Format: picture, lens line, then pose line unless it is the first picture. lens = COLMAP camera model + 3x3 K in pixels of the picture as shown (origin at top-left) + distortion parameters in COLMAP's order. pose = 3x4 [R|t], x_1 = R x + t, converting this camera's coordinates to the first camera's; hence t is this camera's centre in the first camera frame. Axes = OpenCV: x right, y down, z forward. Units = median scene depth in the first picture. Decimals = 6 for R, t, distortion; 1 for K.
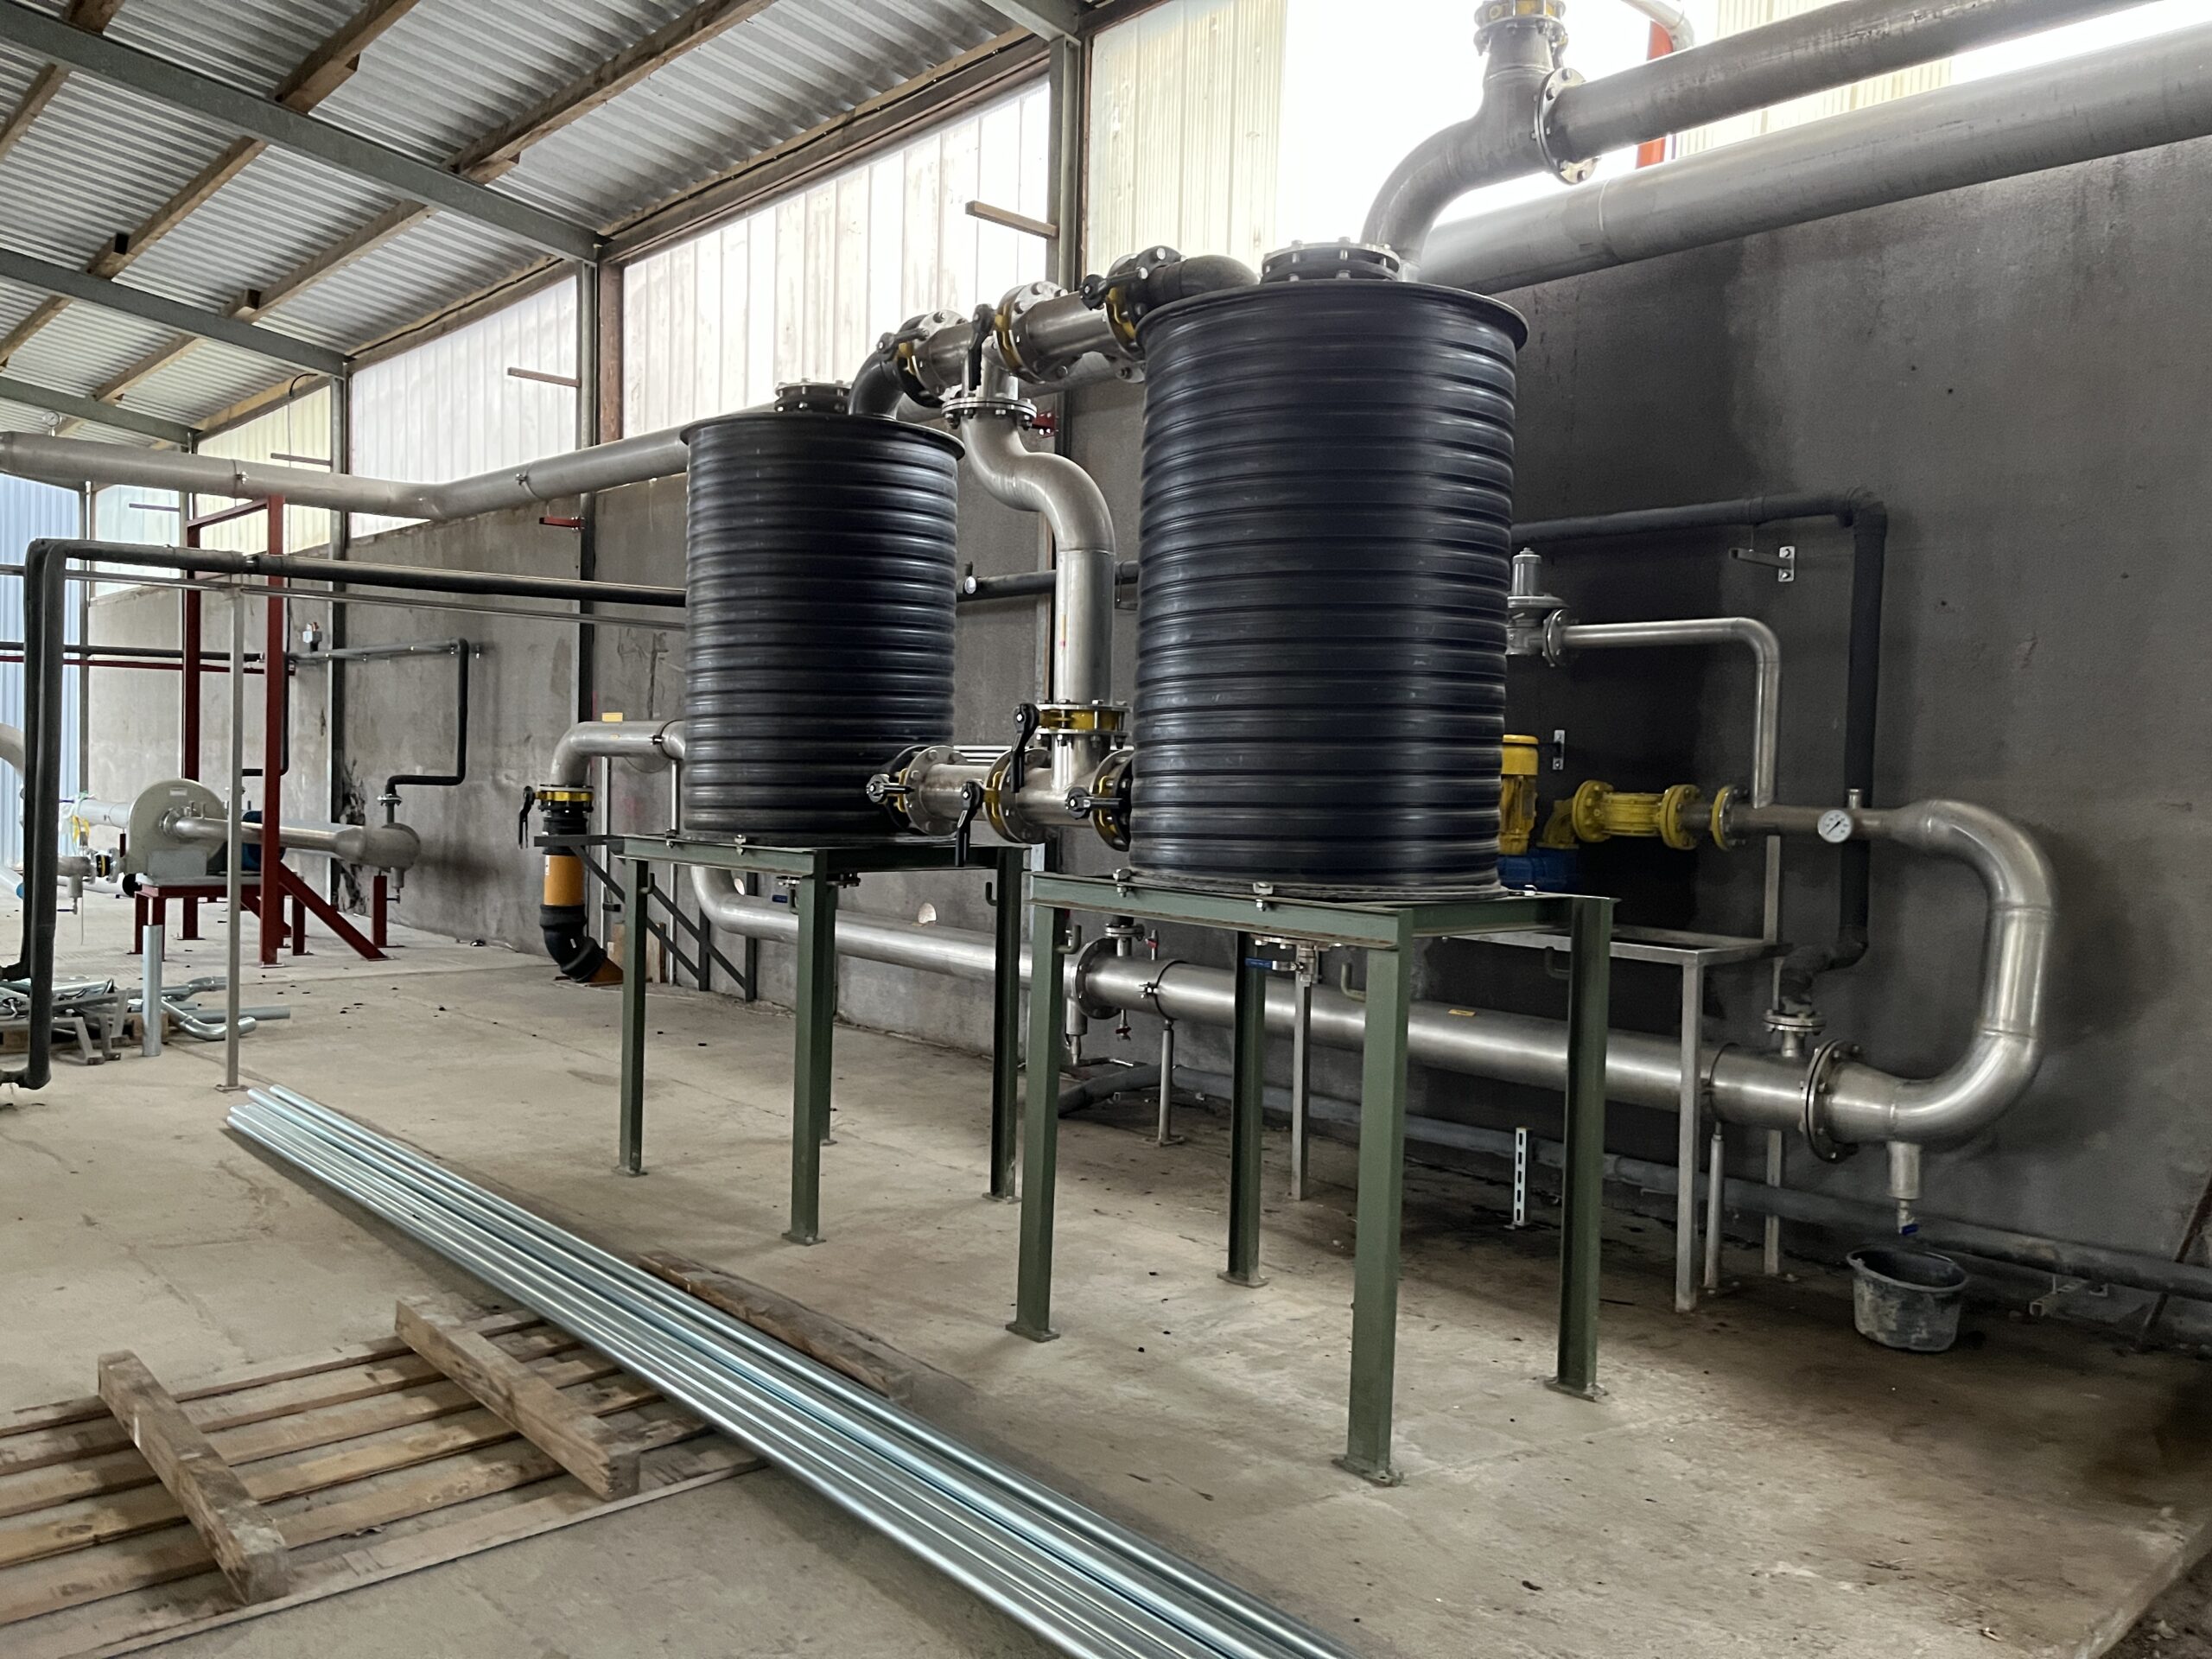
lens RADIAL K [[1663.9, 0, 1089.5], [0, 1663.9, 818.4], [0, 0, 1]] dist [0.069531, -0.099616]
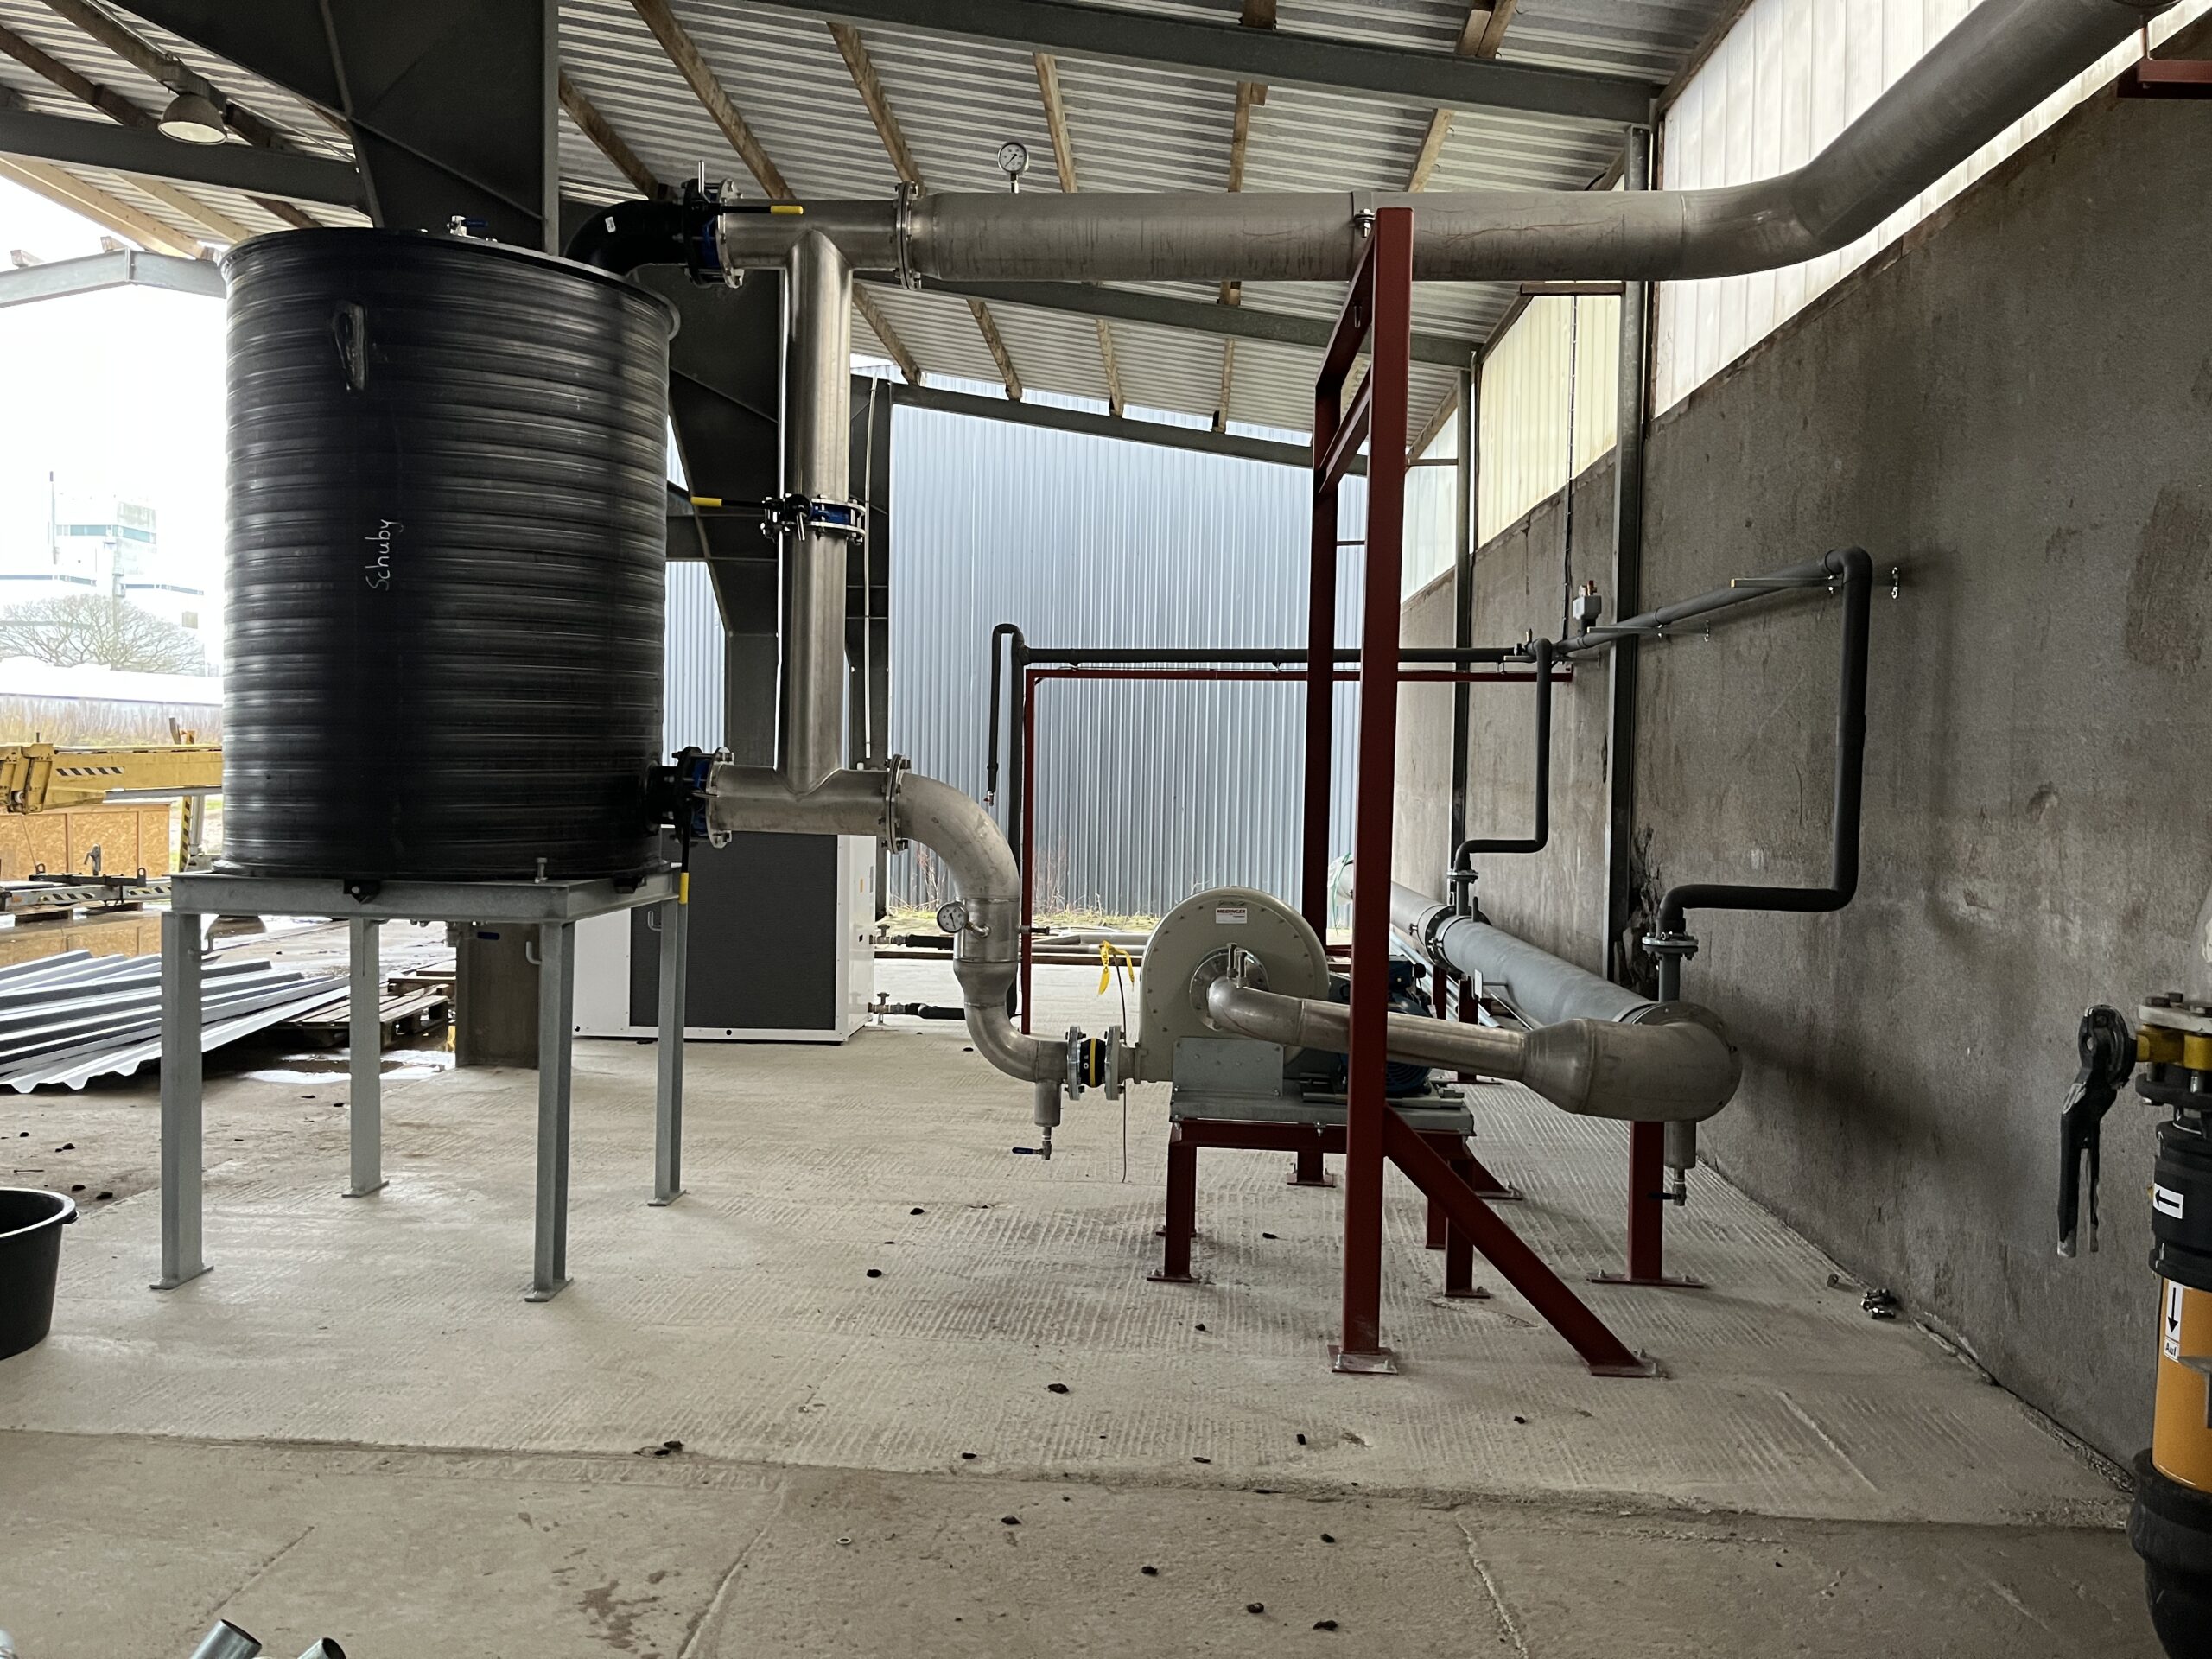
lens RADIAL K [[1663.9, 0, 1108.8], [0, 1663.9, 826.8], [0, 0, 1]] dist [0.069531, -0.099616]
pose [[0.711129, 0.012290, -0.702954, -0.593993], [-0.020760, 0.999778, -0.003522, -0.095868], [0.702755, 0.017098, 0.711227, 1.608519]]
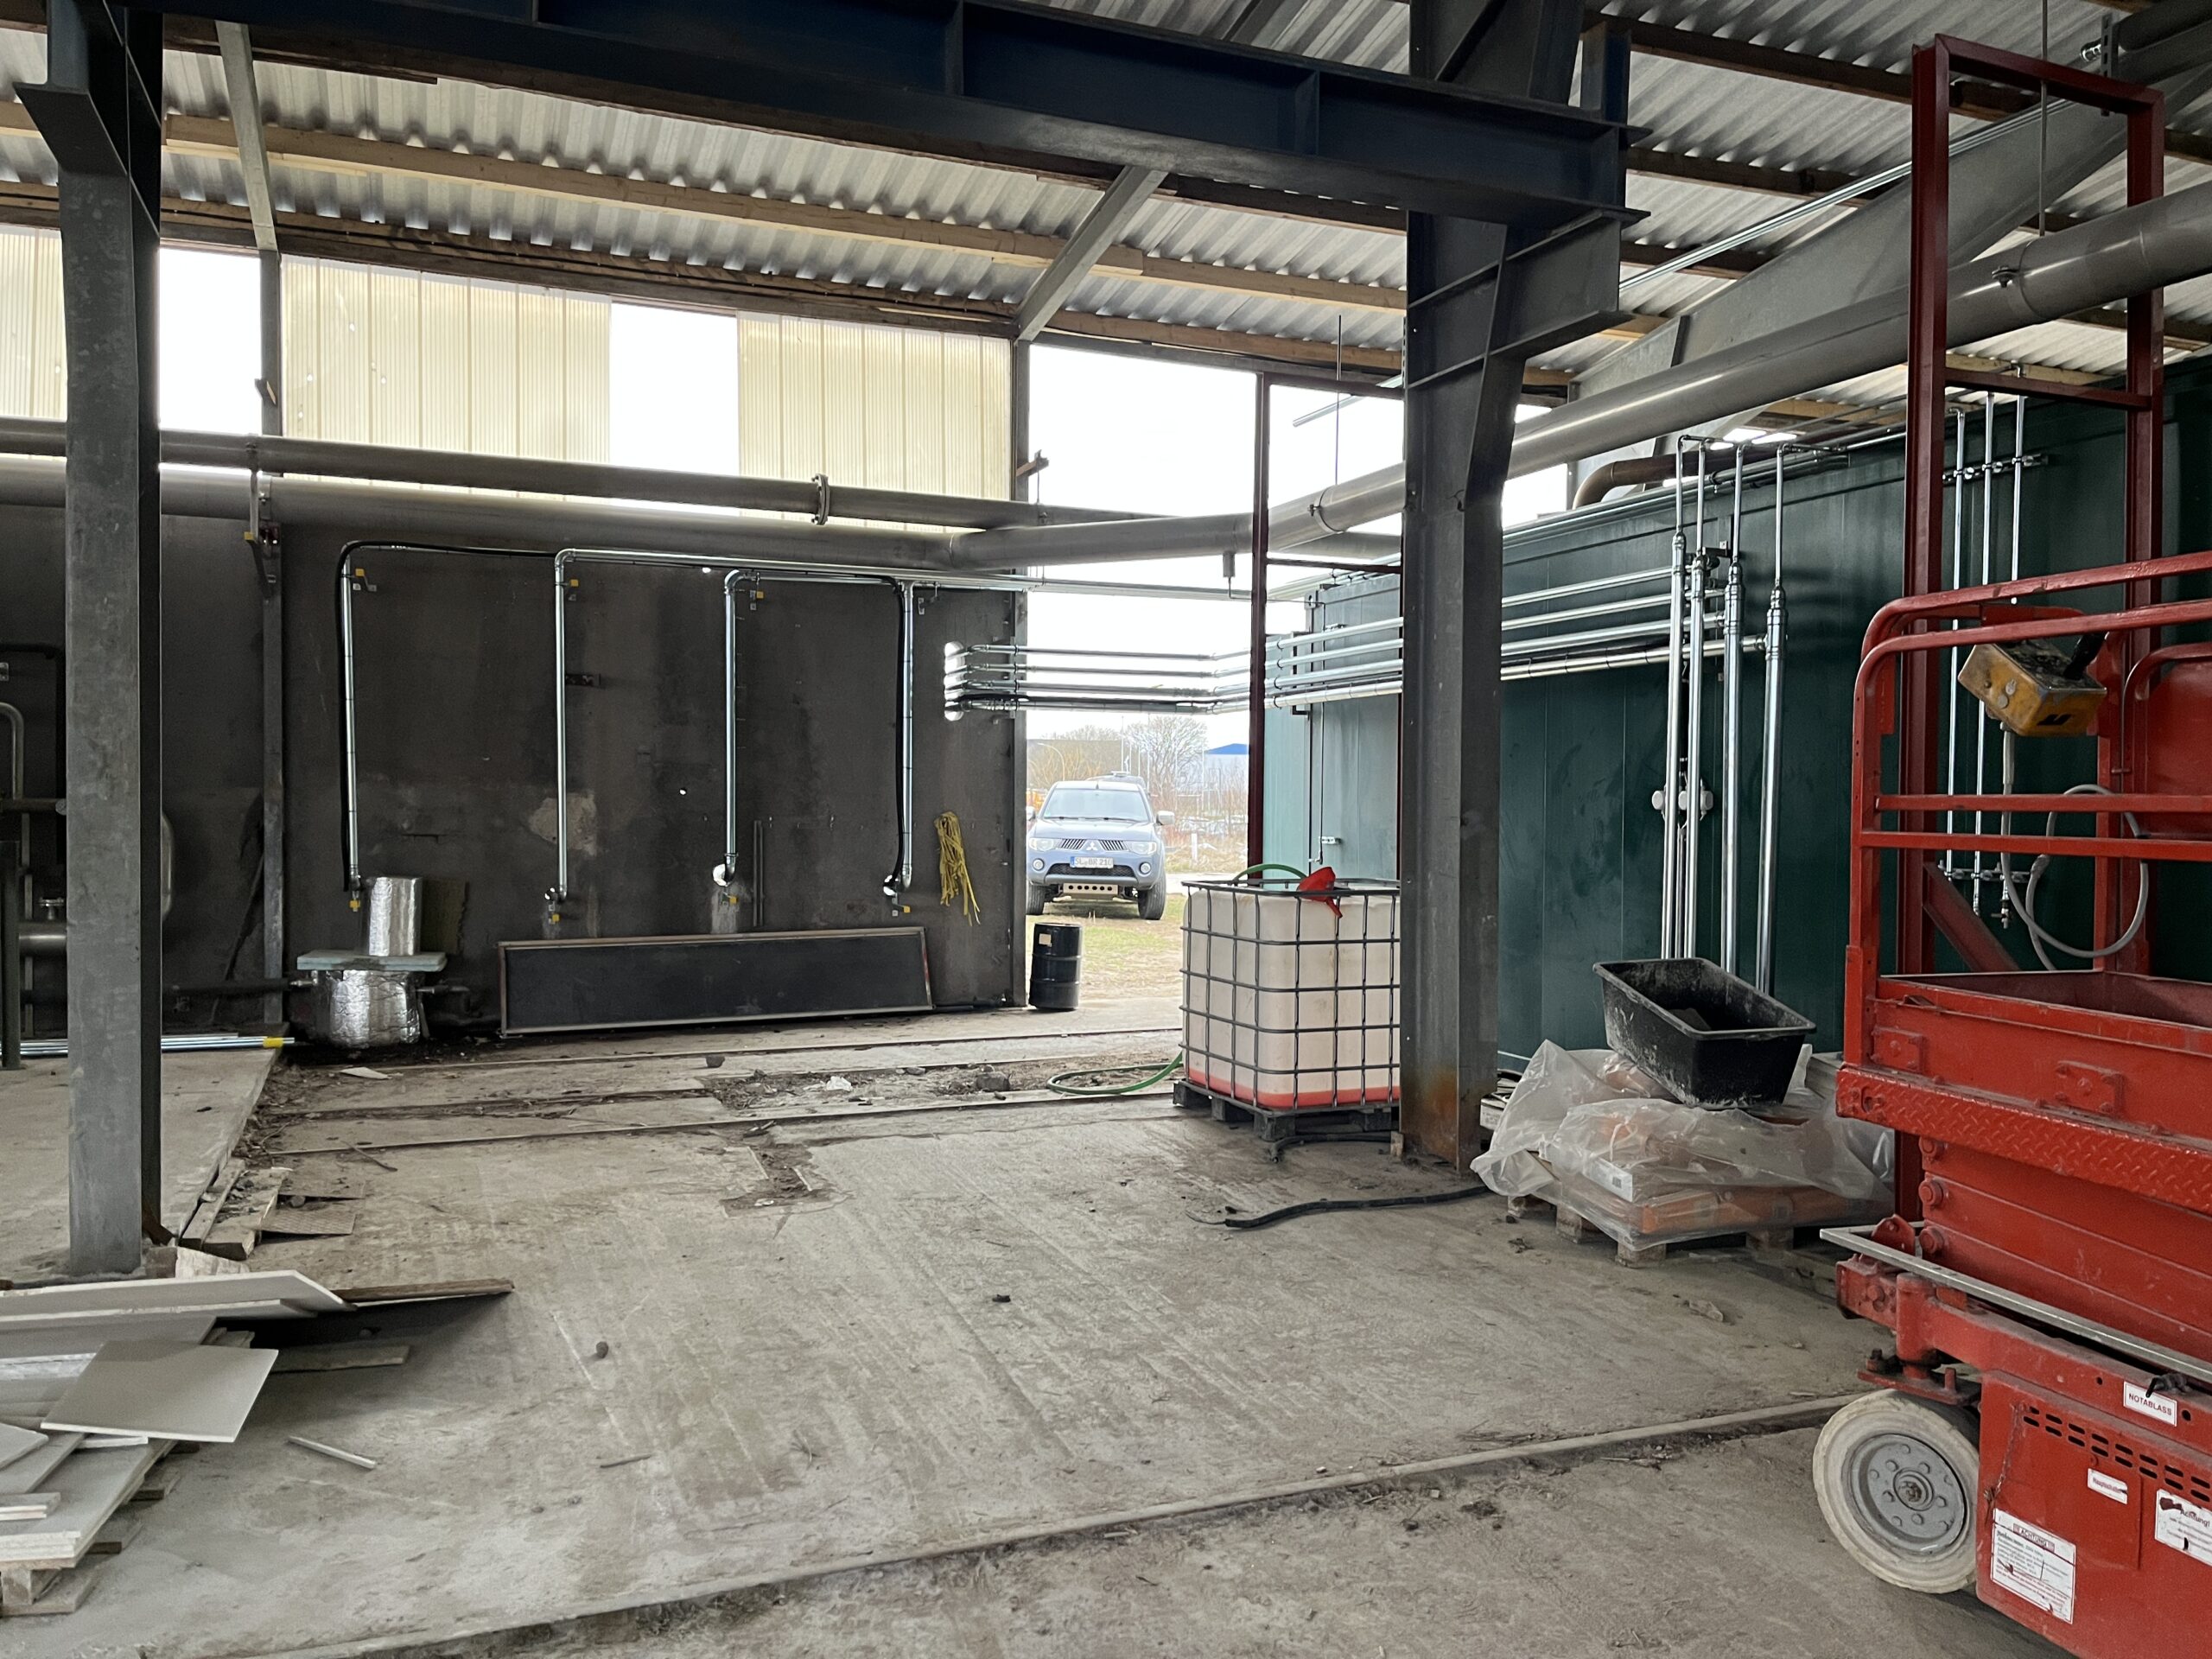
lens RADIAL K [[1663.9, 0, 1101.3], [0, 1663.9, 846.5], [0, 0, 1]] dist [0.069531, -0.099616]
pose [[0.339220, -0.050906, 0.939329, -0.970433], [0.026978, 0.998650, 0.044379, -0.004407], [-0.940320, 0.010287, 0.340136, -0.821377]]
